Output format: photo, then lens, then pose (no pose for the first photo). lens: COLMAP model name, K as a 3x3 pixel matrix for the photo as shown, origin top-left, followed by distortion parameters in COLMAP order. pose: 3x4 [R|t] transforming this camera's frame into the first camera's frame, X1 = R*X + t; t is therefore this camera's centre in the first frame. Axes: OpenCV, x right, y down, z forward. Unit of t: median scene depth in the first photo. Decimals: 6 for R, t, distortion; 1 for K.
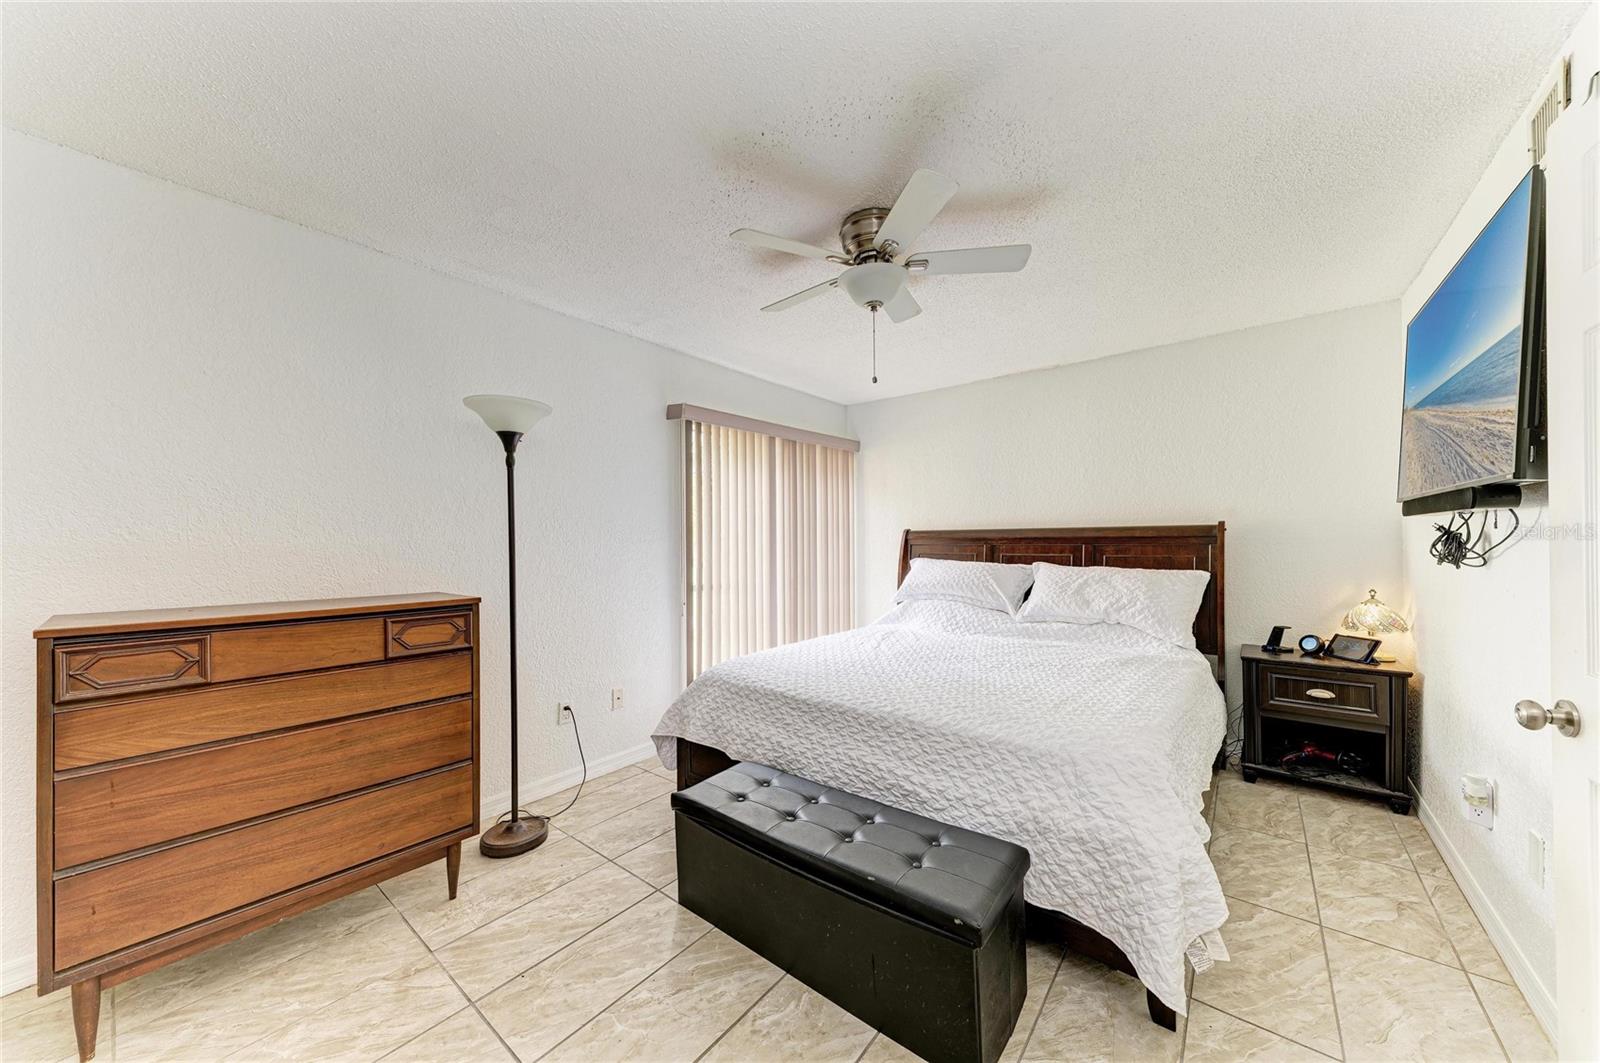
lens RADIAL K [[550.2, 0, 801.0], [0, 550.2, 538.7], [0, 0, 1]] dist [0.011963, -0.003355]
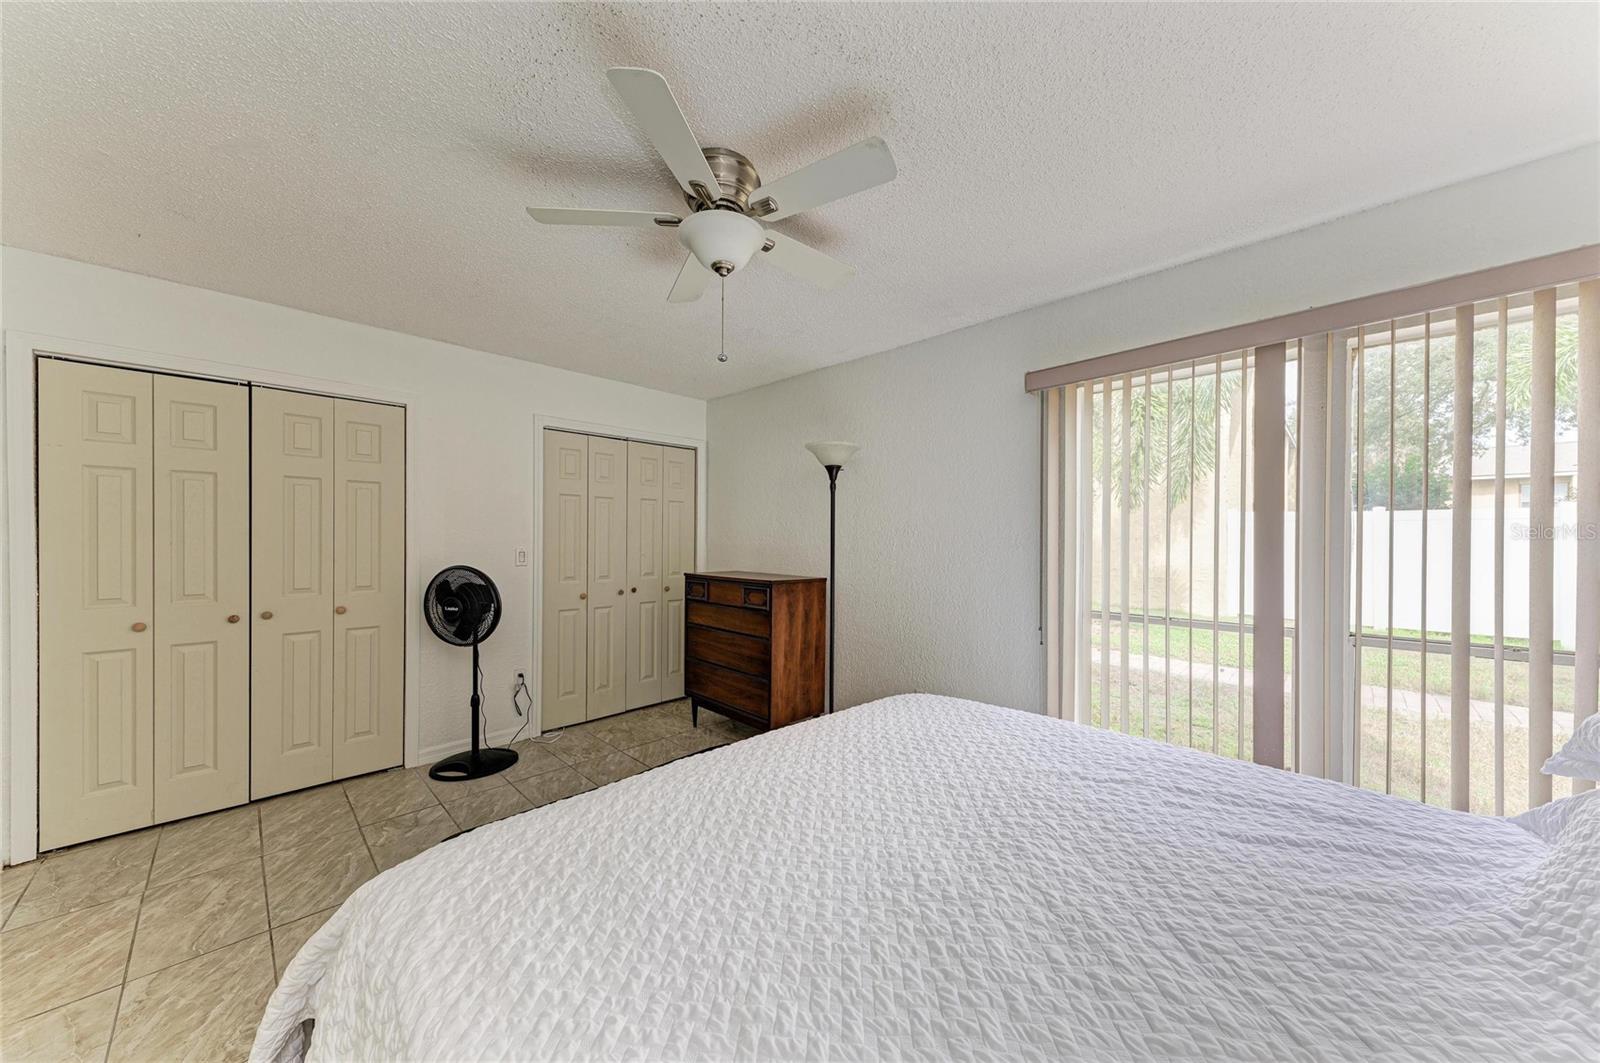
lens RADIAL K [[550.2, 0, 792.3], [0, 550.2, 543.3], [0, 0, 1]] dist [0.011963, -0.003355]
pose [[-0.098253, 0.003904, -0.995154, 0.871934], [-0.007746, 0.999959, 0.004688, -0.006284], [0.995131, 0.008169, -0.098219, 1.080014]]
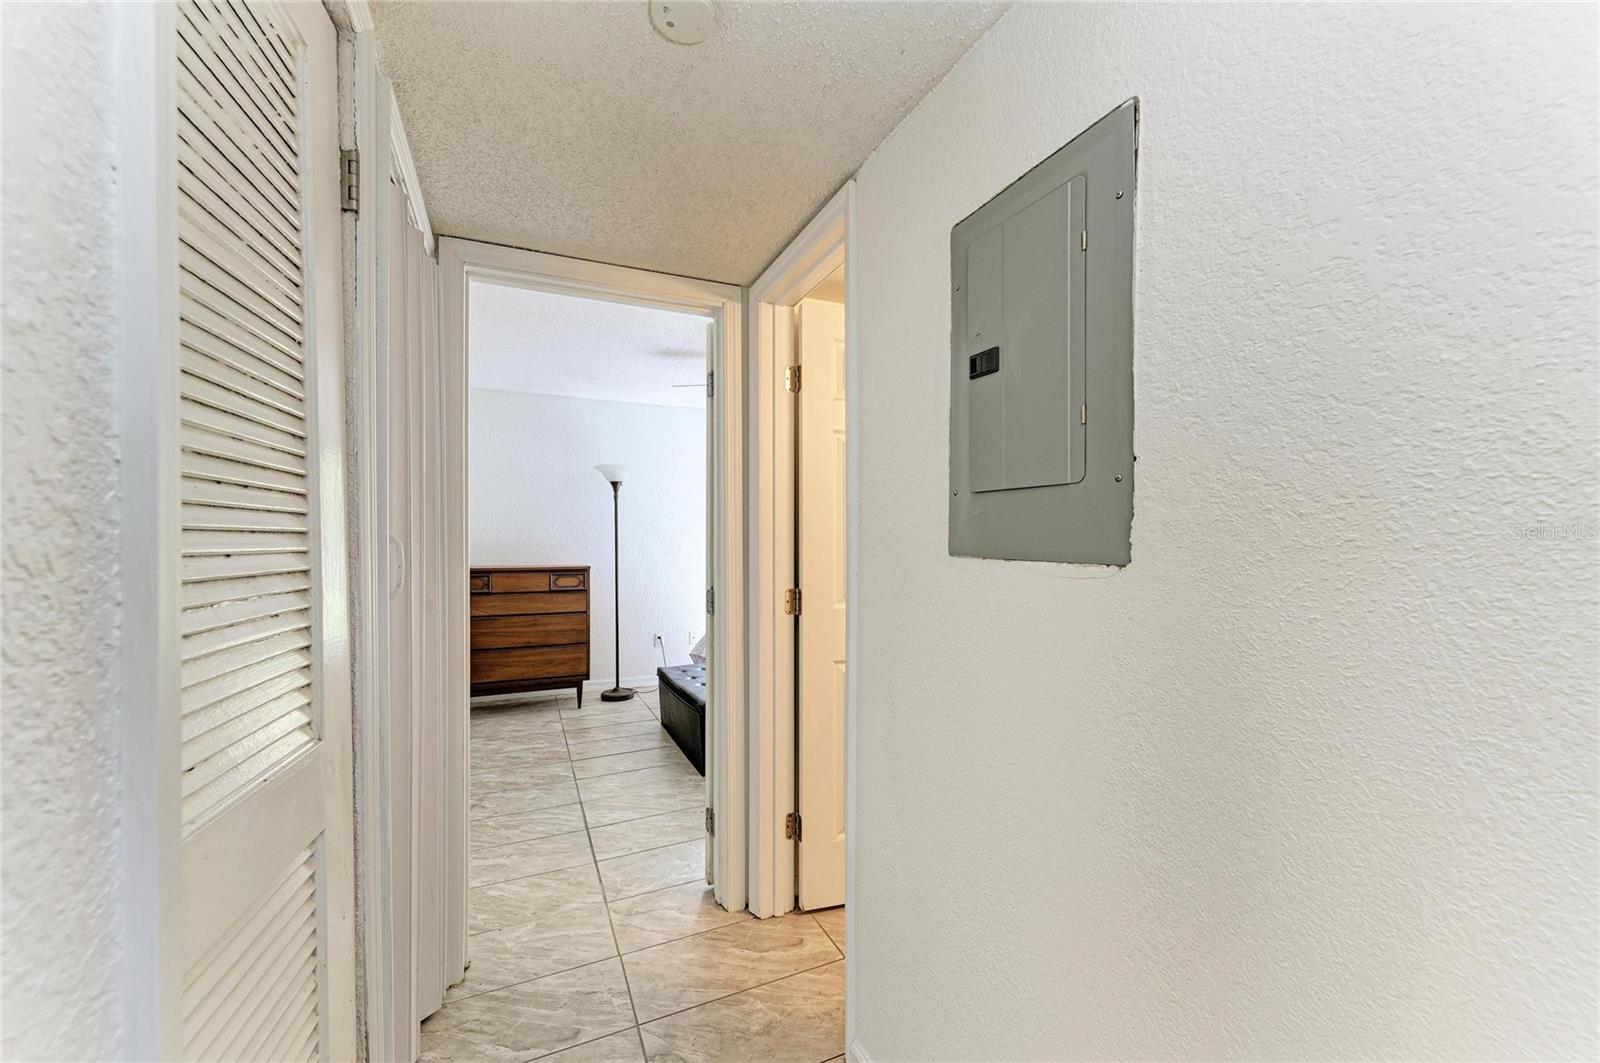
lens RADIAL K [[629.4, 0, 815.6], [0, 629.4, 540.4], [0, 0, 1]] dist [0.017016, -0.005330]
pose [[0.897463, 0.005783, -0.441053, 1.086469], [-0.003723, 0.999978, 0.005536, -0.005311], [0.441075, -0.003326, 0.897464, -0.666322]]
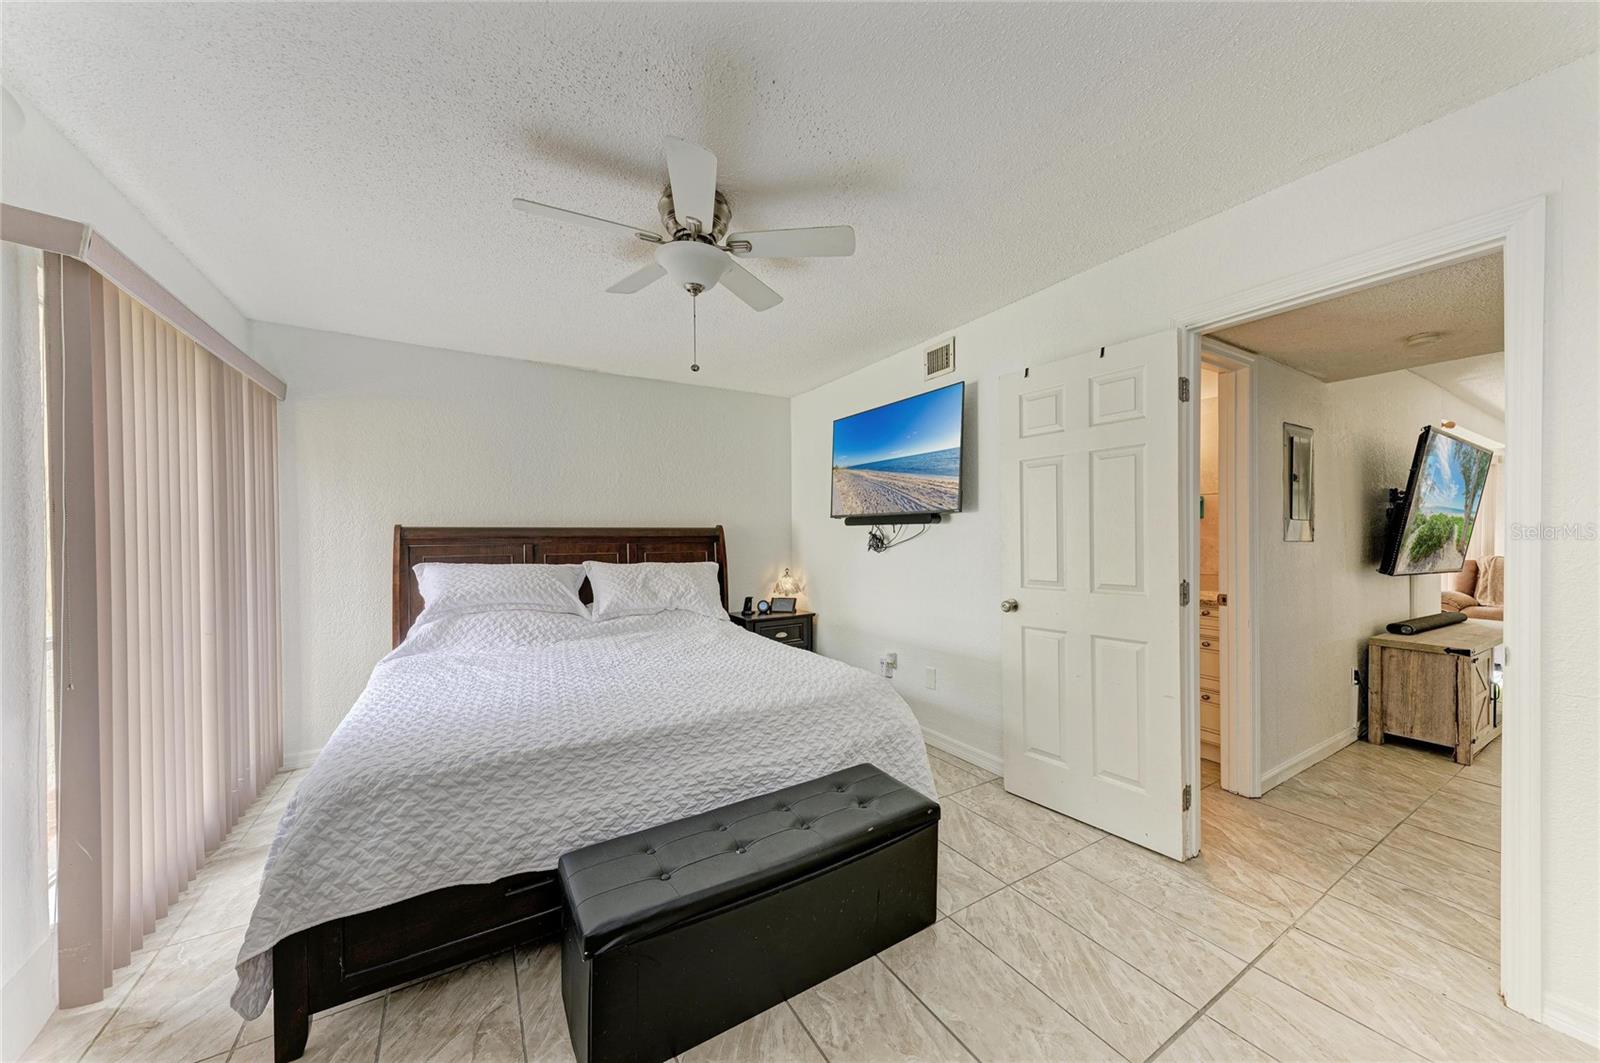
lens RADIAL K [[550.2, 0, 812.8], [0, 550.2, 539.2], [0, 0, 1]] dist [0.011963, -0.003355]
pose [[0.336578, 0.001062, 0.941655, -0.645206], [-0.001483, 0.999999, -0.000597, 0.004047], [-0.941655, -0.001196, 0.336579, 0.465241]]
